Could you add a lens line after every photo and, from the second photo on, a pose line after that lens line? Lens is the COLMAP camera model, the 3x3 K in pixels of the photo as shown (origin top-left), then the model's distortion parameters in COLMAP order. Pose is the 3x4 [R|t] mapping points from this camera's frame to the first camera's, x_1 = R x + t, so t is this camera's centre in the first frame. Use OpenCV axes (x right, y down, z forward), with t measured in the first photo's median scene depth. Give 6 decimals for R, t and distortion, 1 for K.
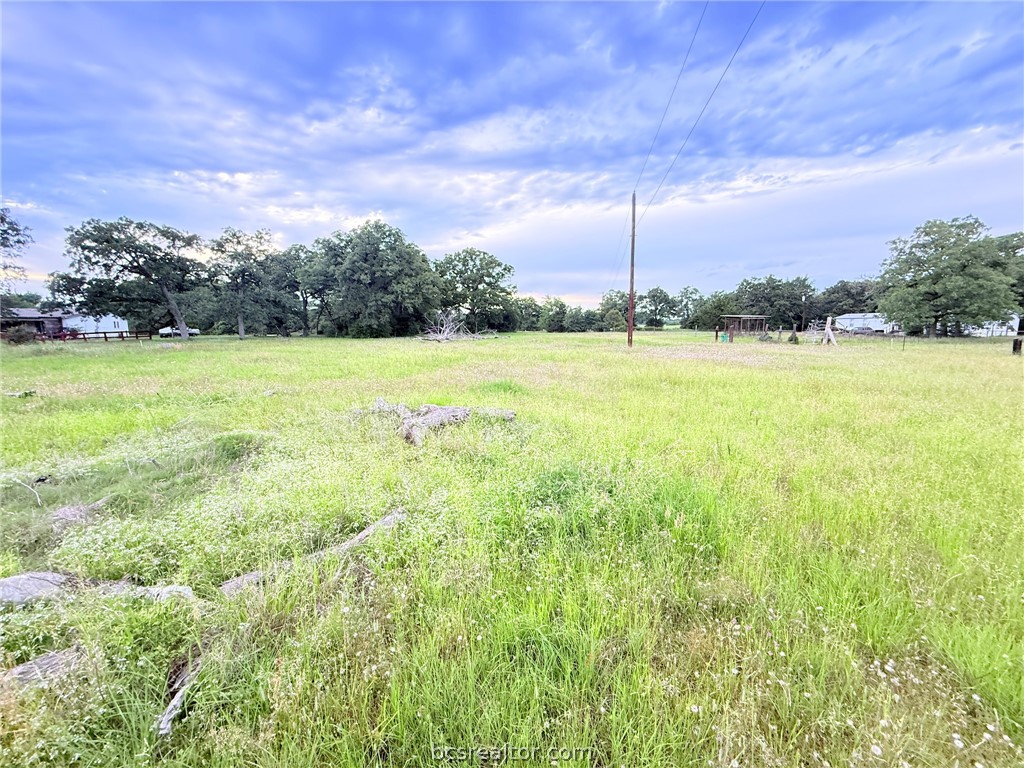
lens RADIAL K [[414.0, 0, 512.7], [0, 414.0, 385.6], [0, 0, 1]] dist [-0.000215, 0.000554]
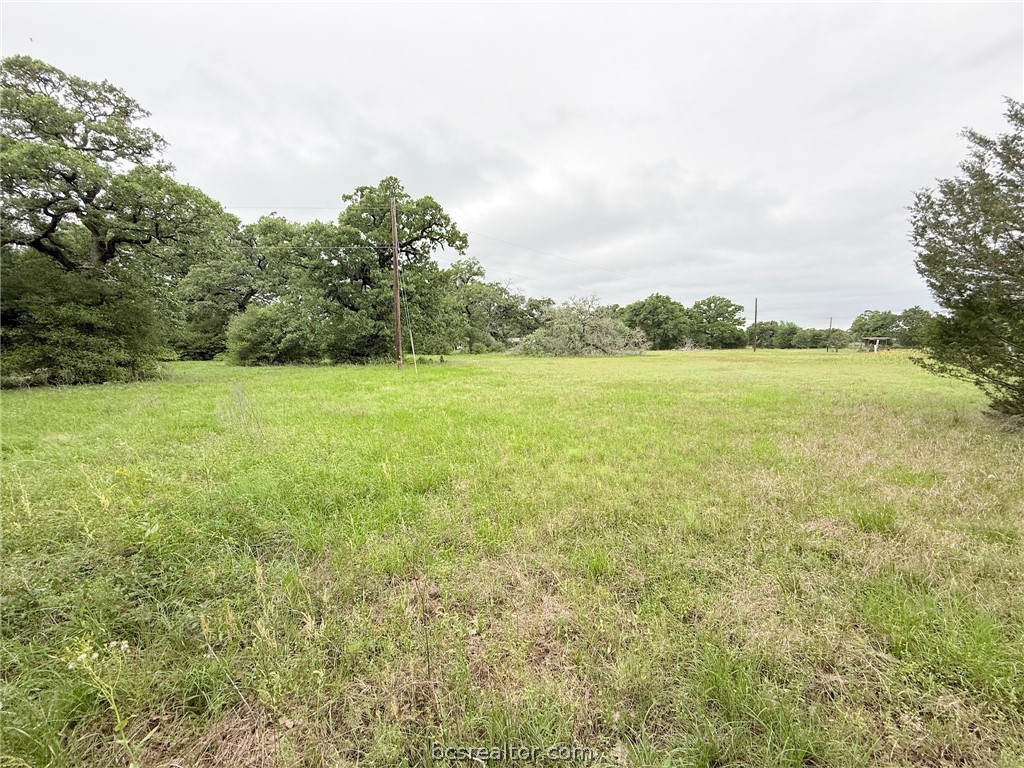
lens RADIAL K [[414.0, 0, 507.6], [0, 414.0, 385.8], [0, 0, 1]] dist [-0.000215, 0.000554]
pose [[0.817808, 0.055500, -0.572809, 0.250190], [-0.079890, 0.996650, -0.017494, 0.142952], [0.569919, 0.060068, 0.819502, -1.010270]]
